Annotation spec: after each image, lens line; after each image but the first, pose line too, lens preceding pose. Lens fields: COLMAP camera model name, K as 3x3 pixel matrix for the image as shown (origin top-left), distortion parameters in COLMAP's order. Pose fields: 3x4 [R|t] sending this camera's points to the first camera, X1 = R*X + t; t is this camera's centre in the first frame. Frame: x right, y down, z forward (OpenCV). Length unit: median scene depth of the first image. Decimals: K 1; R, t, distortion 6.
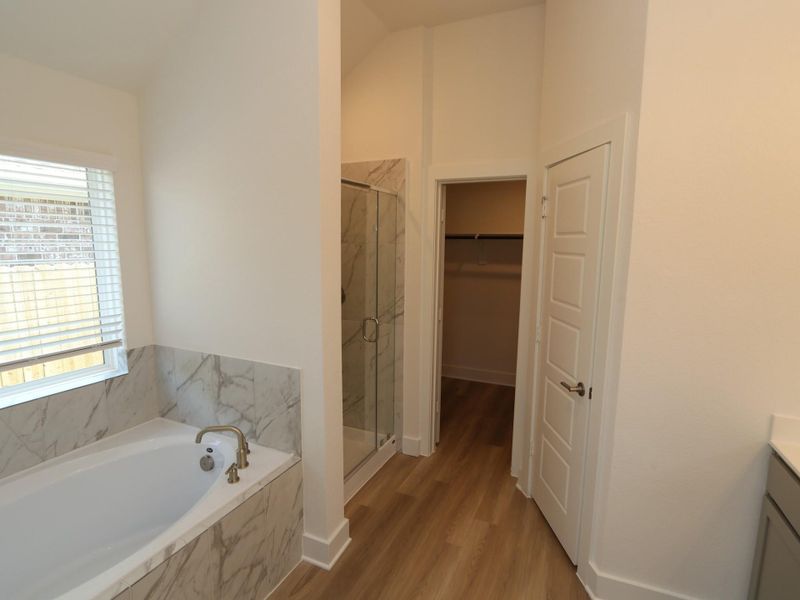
lens RADIAL K [[419.4, 0, 401.2], [0, 419.4, 301.9], [0, 0, 1]] dist [-0.014058, -0.002283]
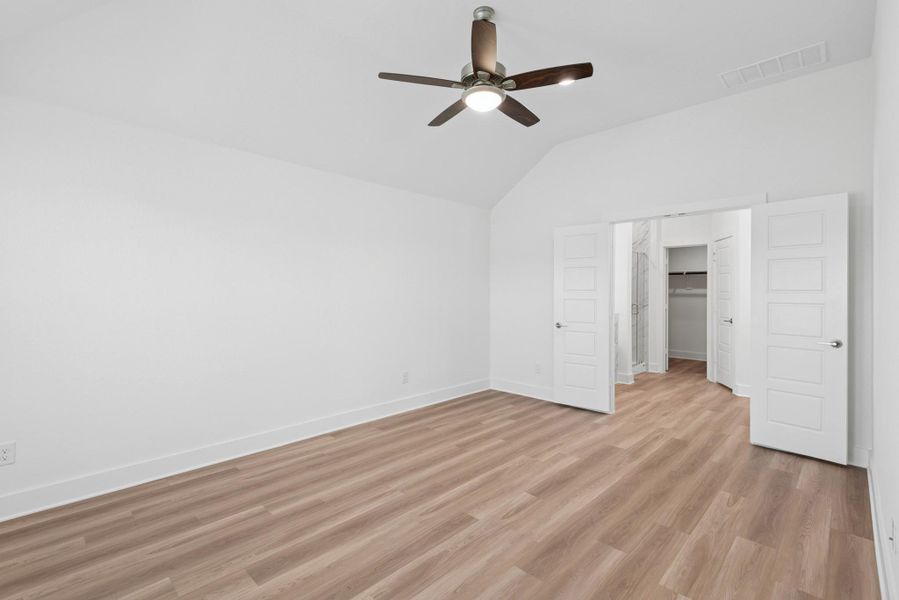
lens RADIAL K [[406.8, 0, 445.1], [0, 406.8, 294.0], [0, 0, 1]] dist [0.003919, -0.000089]
pose [[0.936220, -0.010346, -0.351263, -0.245830], [-0.037880, 0.990771, -0.130145, 0.292661], [0.349367, 0.135150, 0.927188, -1.405578]]
